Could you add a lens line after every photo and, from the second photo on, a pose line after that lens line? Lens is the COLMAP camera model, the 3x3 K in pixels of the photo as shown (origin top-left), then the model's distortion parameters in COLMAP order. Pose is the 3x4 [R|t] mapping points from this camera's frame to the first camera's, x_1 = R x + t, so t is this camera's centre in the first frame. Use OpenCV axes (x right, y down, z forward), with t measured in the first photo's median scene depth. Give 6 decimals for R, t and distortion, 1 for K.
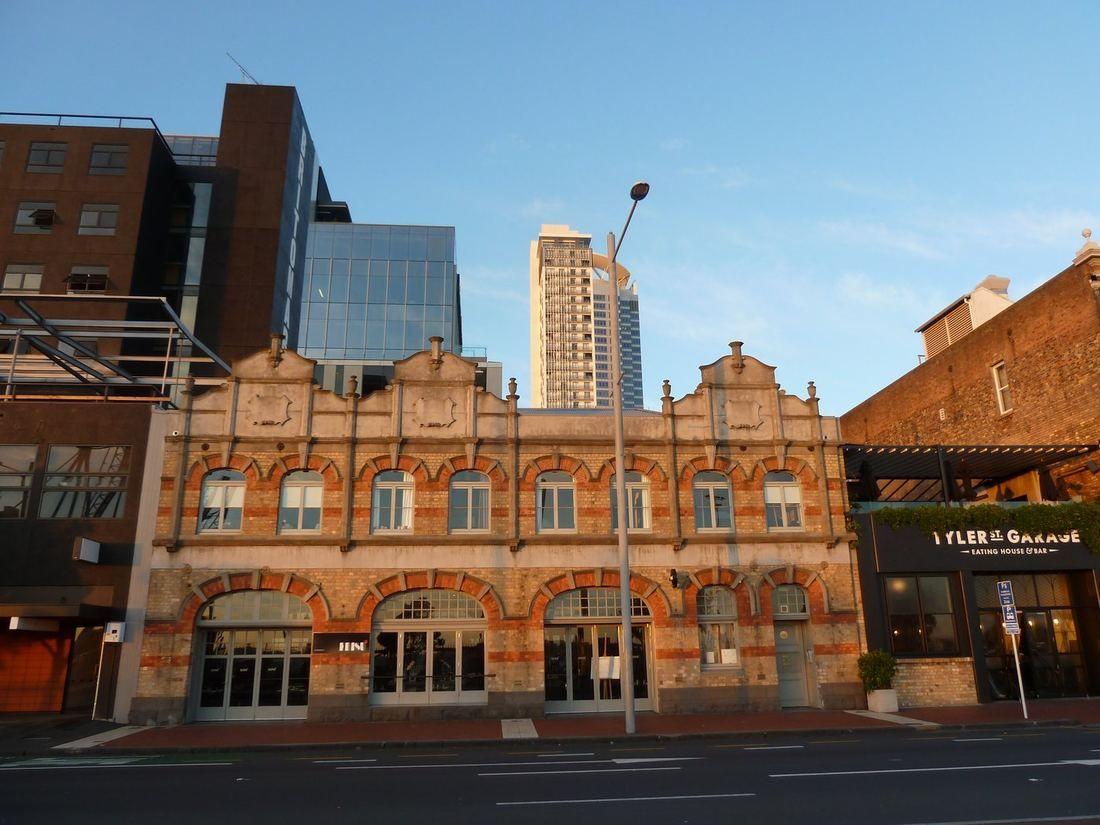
lens RADIAL K [[826.9, 0, 550.0], [0, 826.9, 412.5], [0, 0, 1]] dist [-0.033131, 0.012557]
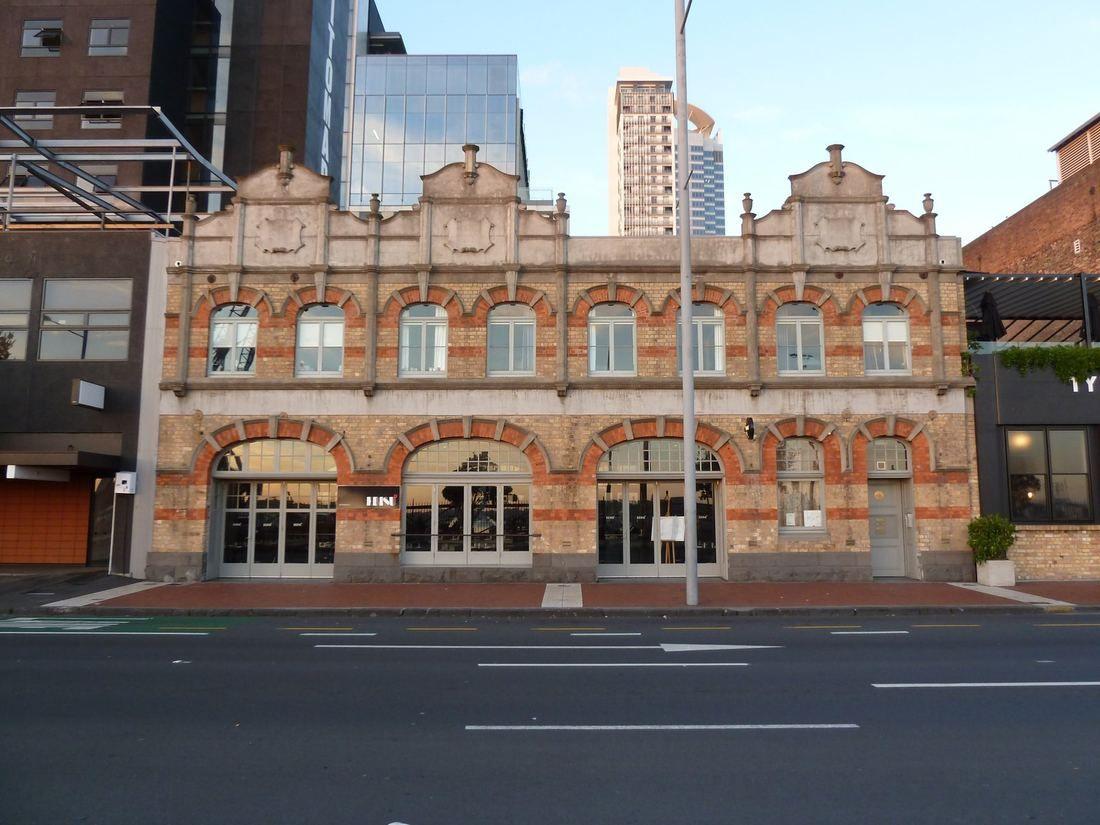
lens RADIAL K [[826.9, 0, 550.0], [0, 826.9, 412.5], [0, 0, 1]] dist [-0.033131, 0.012557]
pose [[0.995427, 0.004516, -0.095416, 0.025657], [0.011384, 0.986153, 0.165448, 0.041030], [0.094842, -0.165777, 0.981592, 0.145990]]
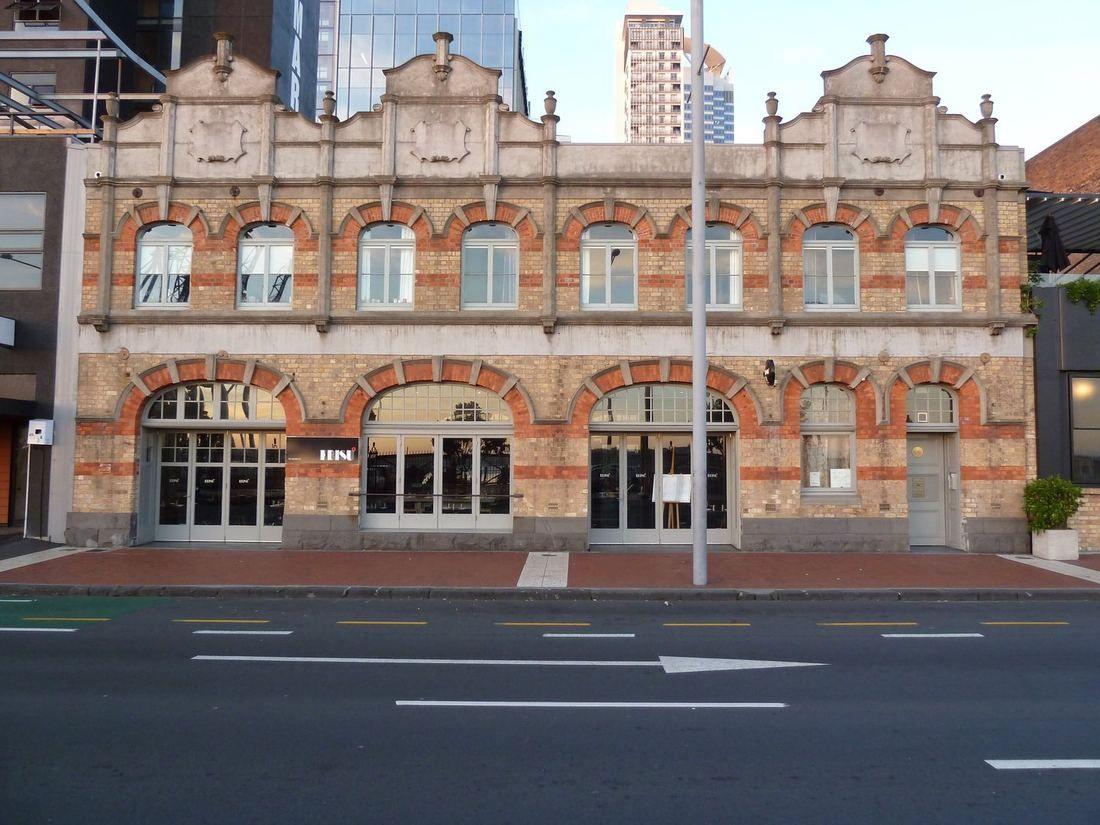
lens RADIAL K [[826.9, 0, 550.0], [0, 826.9, 412.5], [0, 0, 1]] dist [-0.033131, 0.012557]
pose [[0.994847, 0.016707, -0.099999, 0.030923], [0.006575, 0.973620, 0.228082, 0.068055], [0.101171, -0.227565, 0.968493, 0.269749]]
